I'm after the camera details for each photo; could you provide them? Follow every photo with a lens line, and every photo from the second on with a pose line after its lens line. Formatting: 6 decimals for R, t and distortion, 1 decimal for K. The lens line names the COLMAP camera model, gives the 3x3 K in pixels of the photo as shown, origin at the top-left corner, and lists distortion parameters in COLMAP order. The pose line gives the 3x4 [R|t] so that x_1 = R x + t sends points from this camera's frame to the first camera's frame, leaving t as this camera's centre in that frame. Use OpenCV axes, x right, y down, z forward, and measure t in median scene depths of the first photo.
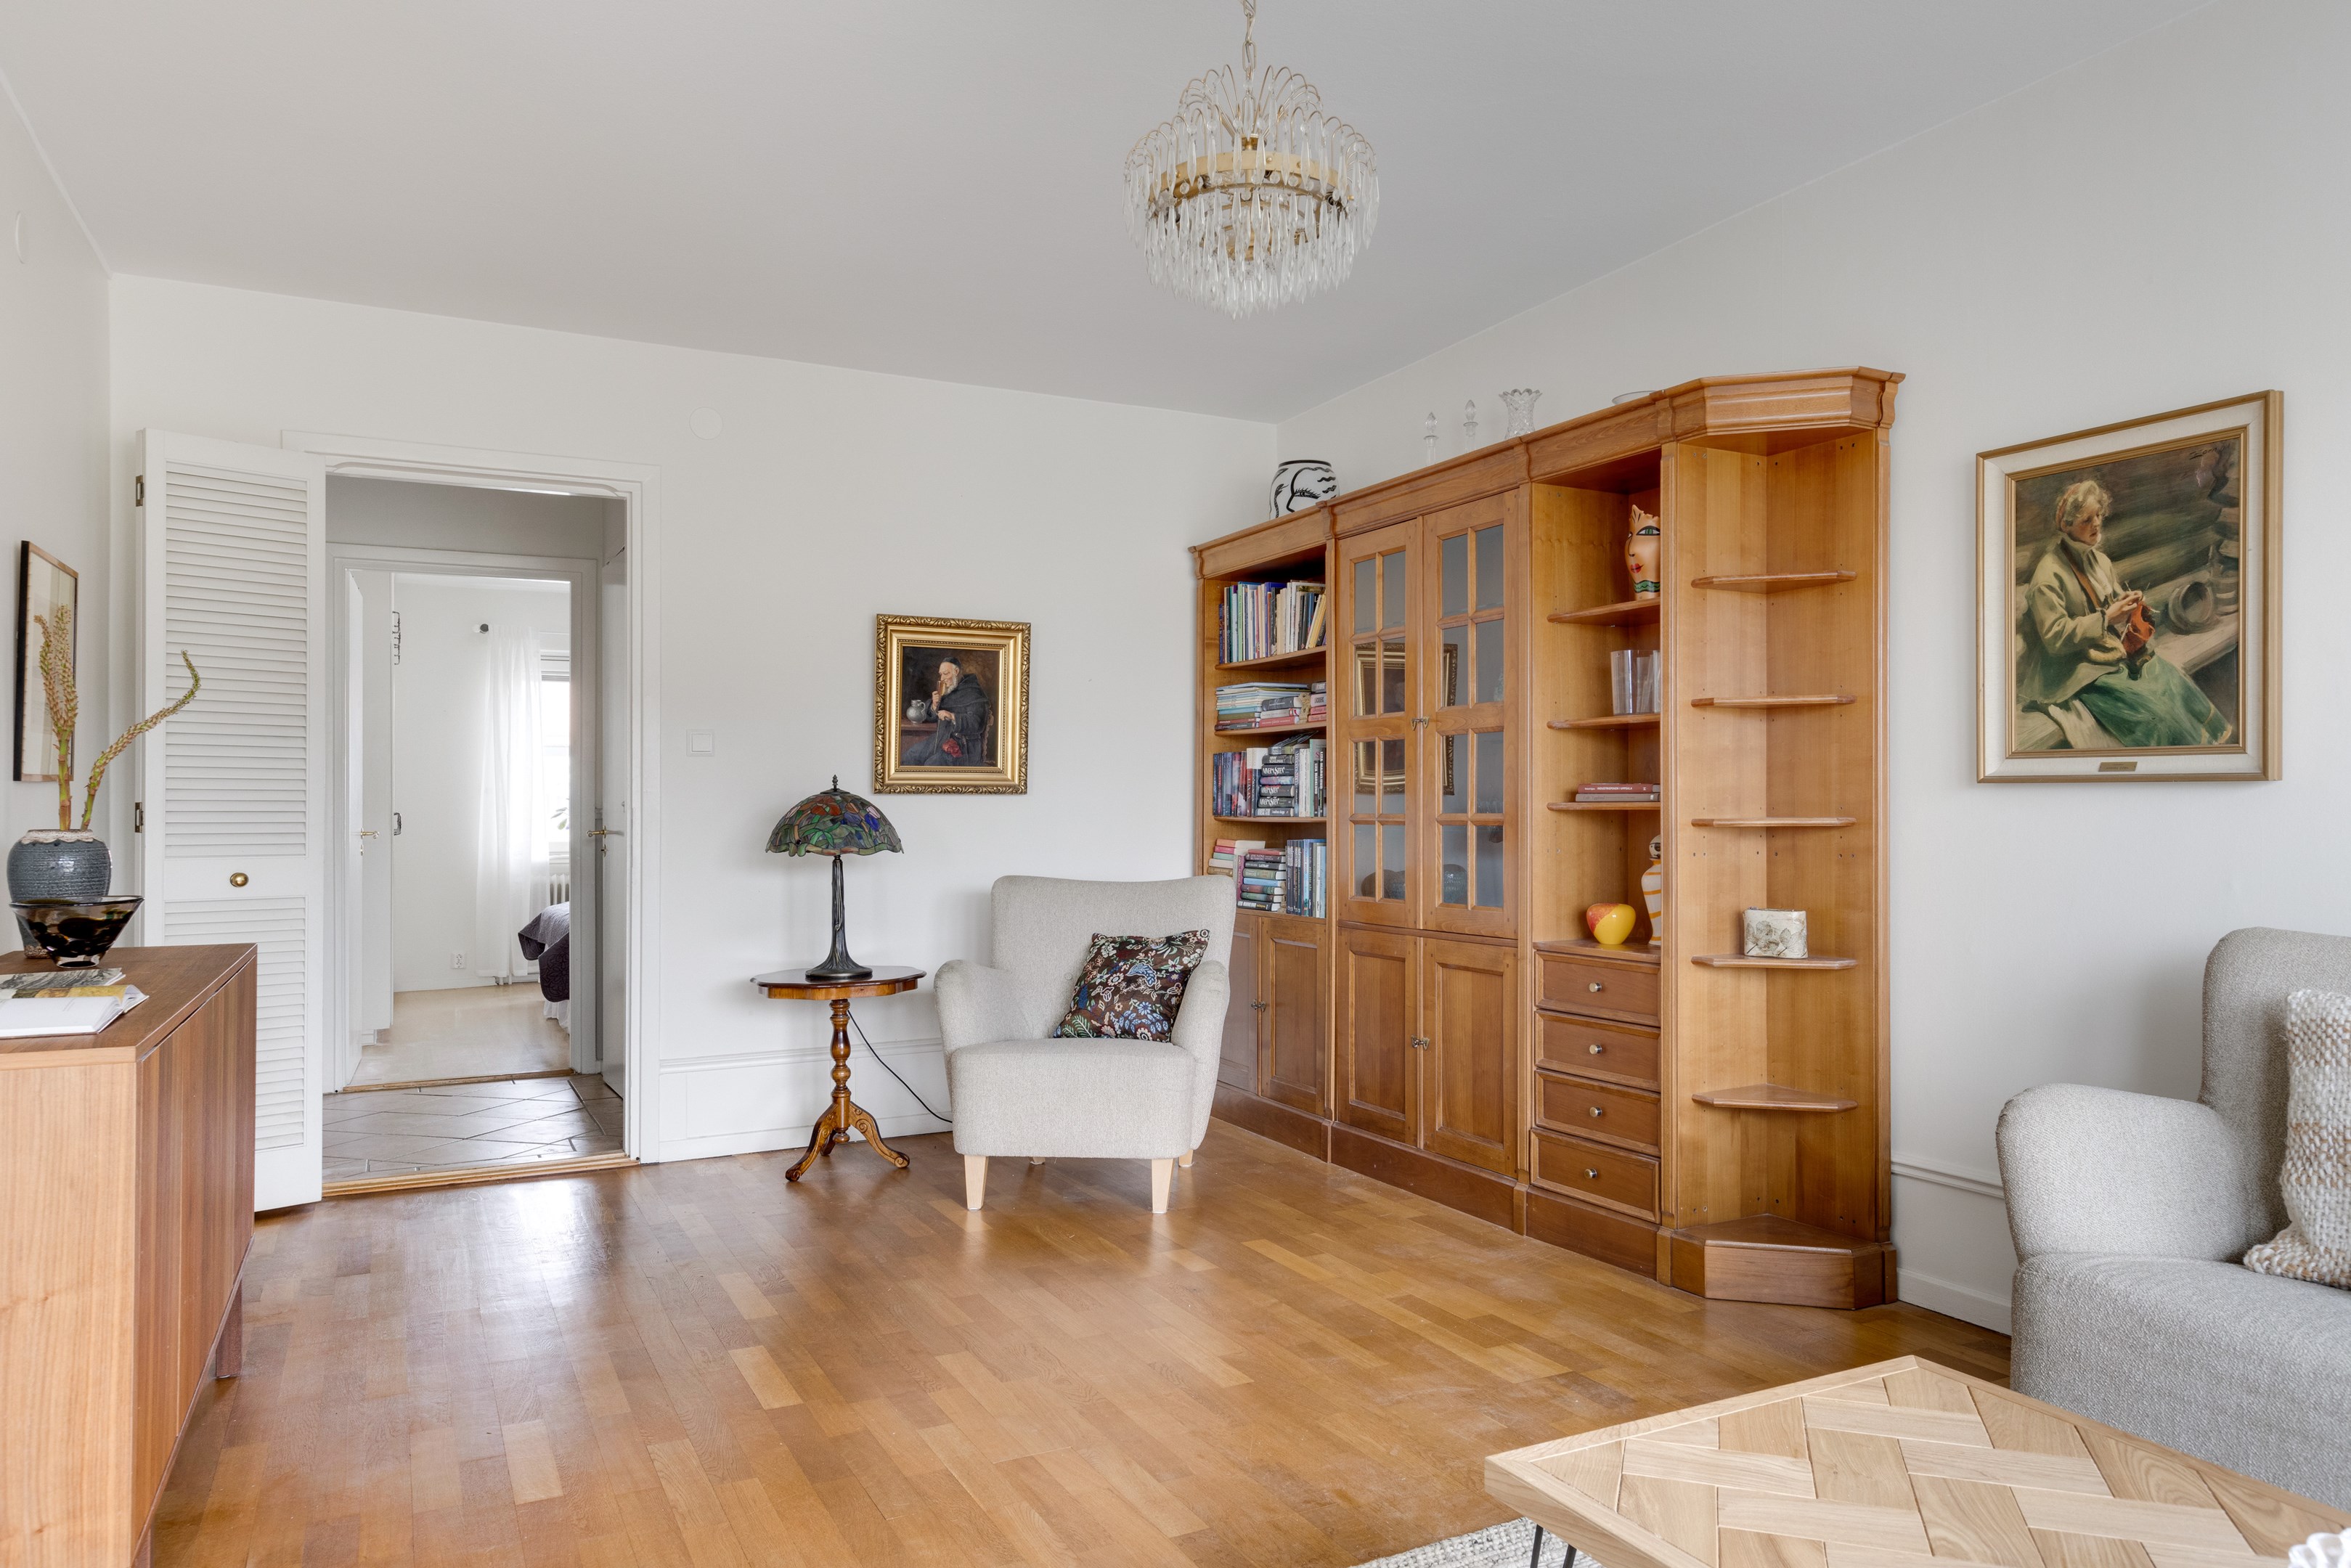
lens RADIAL K [[1548.0, 0, 1167.4], [0, 1548.0, 792.7], [0, 0, 1]] dist [0.029148, 0.002029]
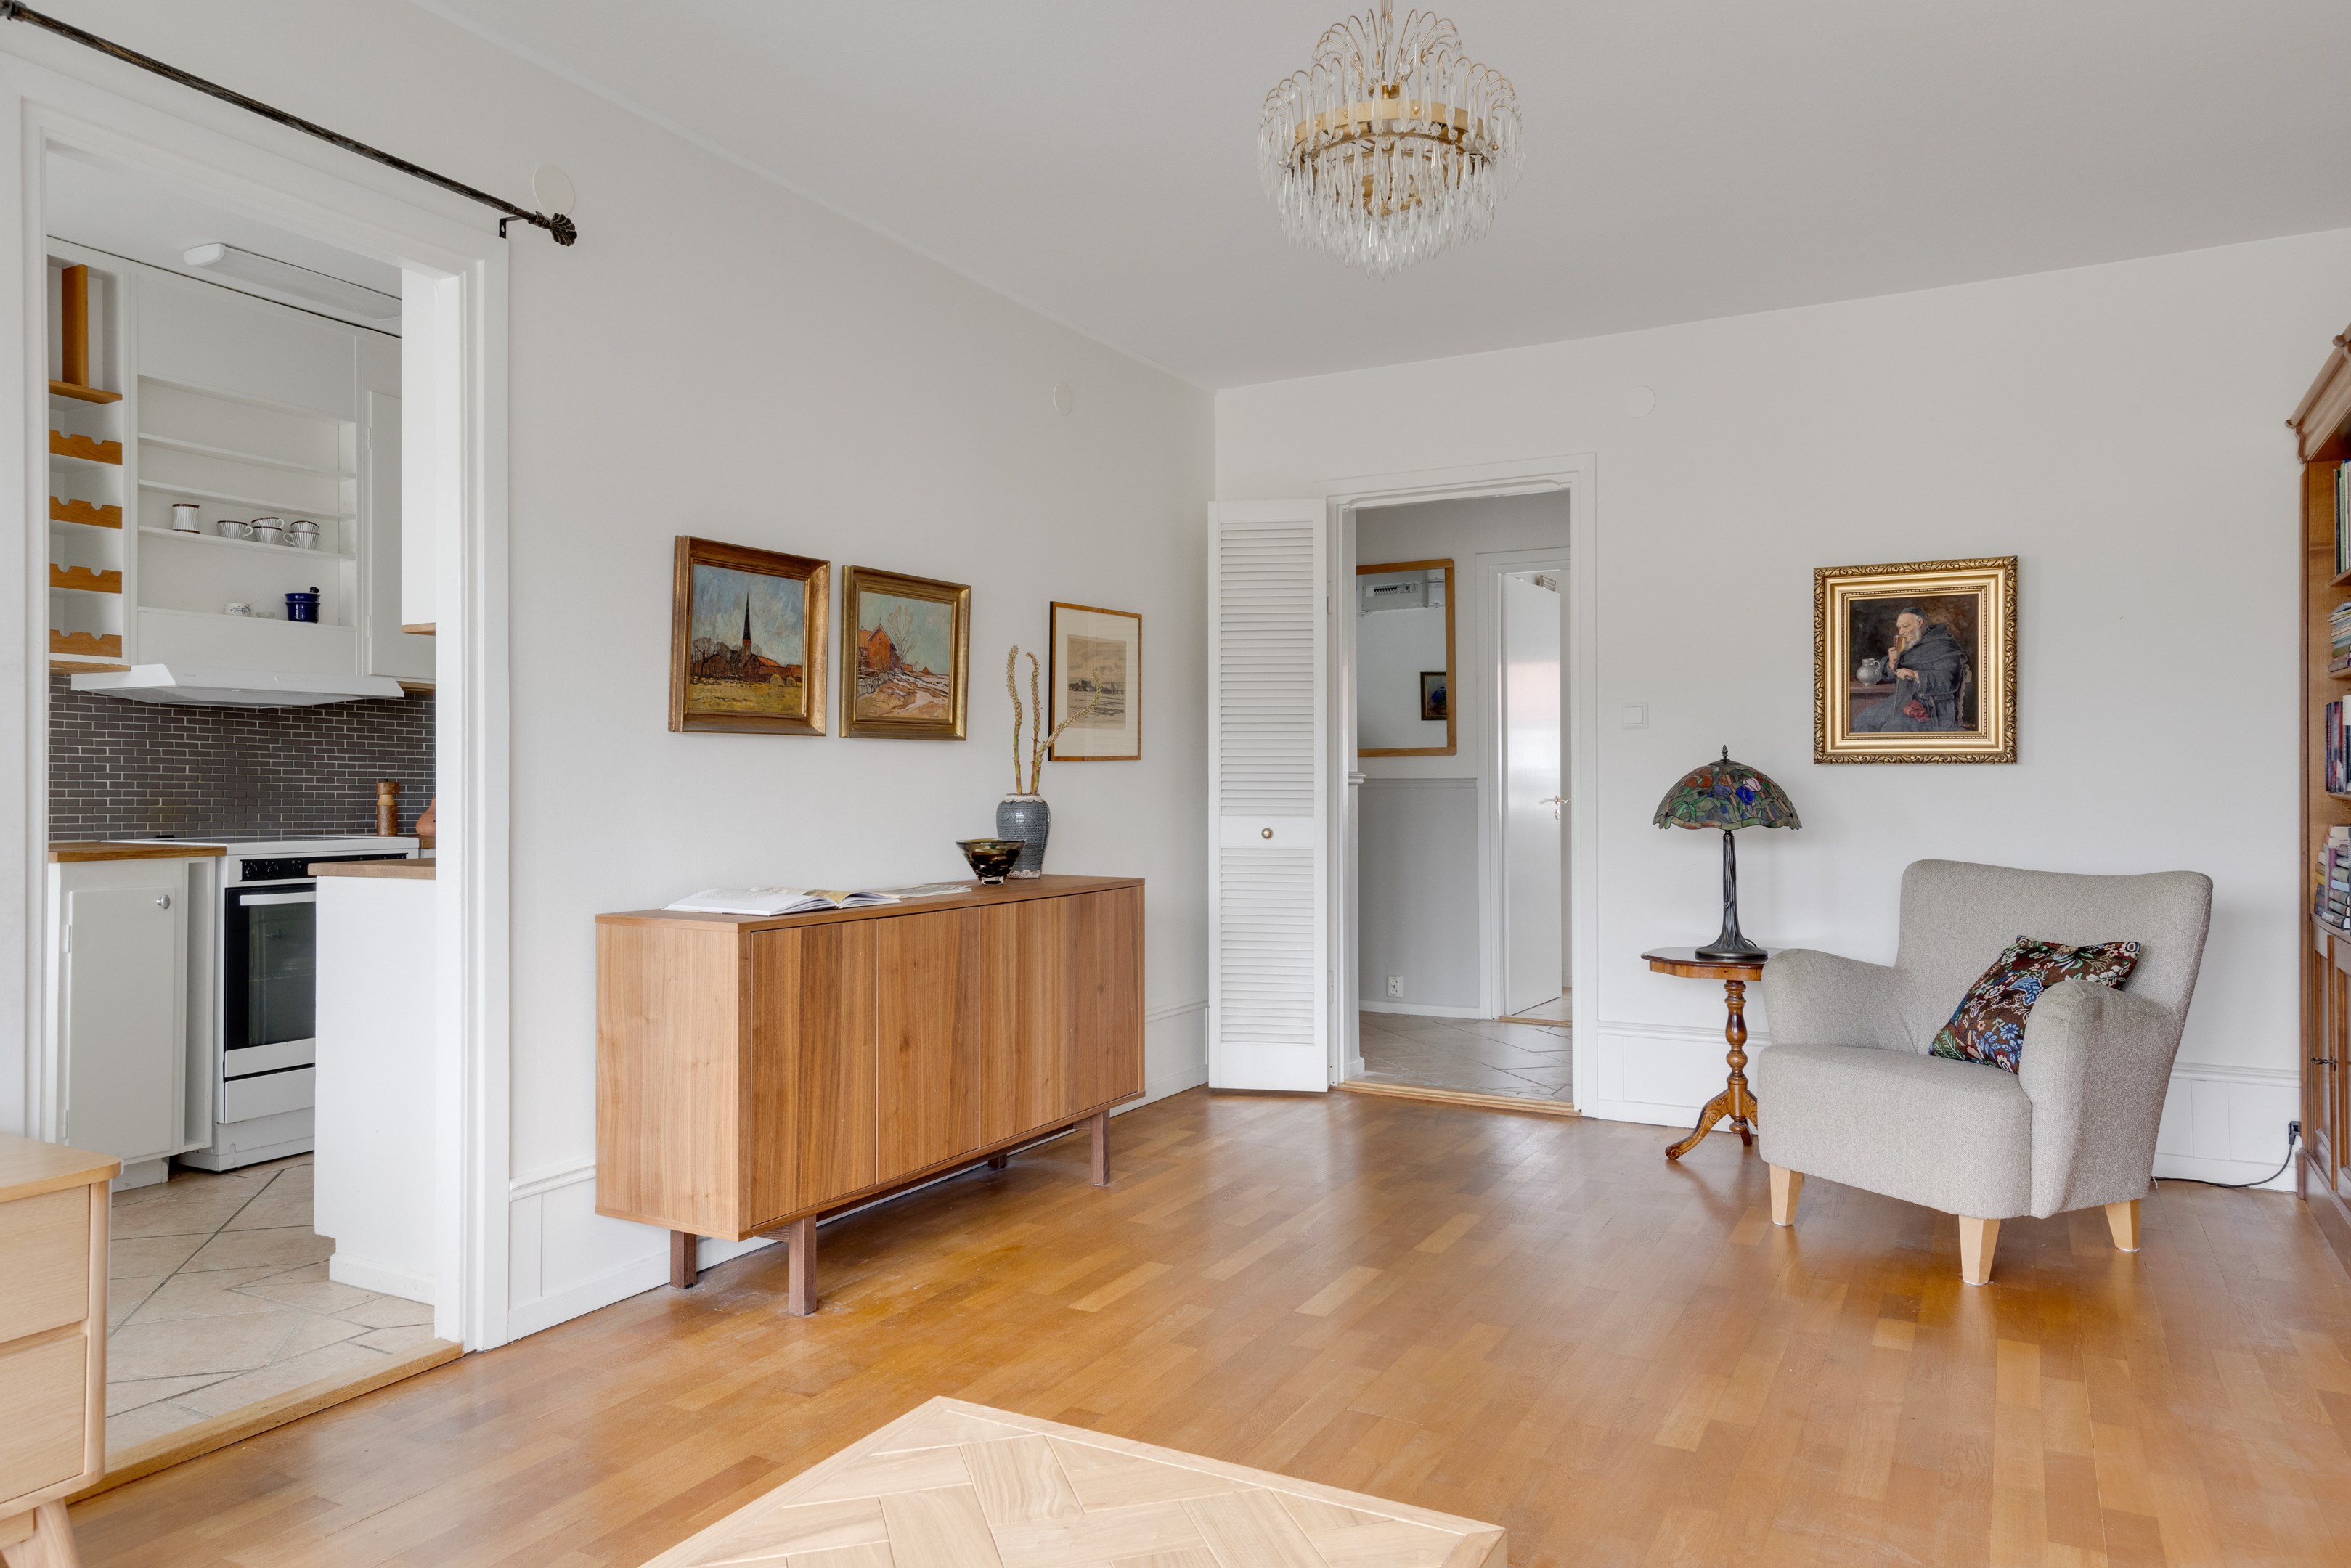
lens RADIAL K [[1548.0, 0, 1164.9], [0, 1548.0, 777.7], [0, 0, 1]] dist [0.029148, 0.002029]
pose [[0.568272, 0.000629, -0.822841, 0.374701], [0.007226, 0.999957, 0.005754, 0.000467], [0.822809, -0.009216, 0.568243, 0.171881]]
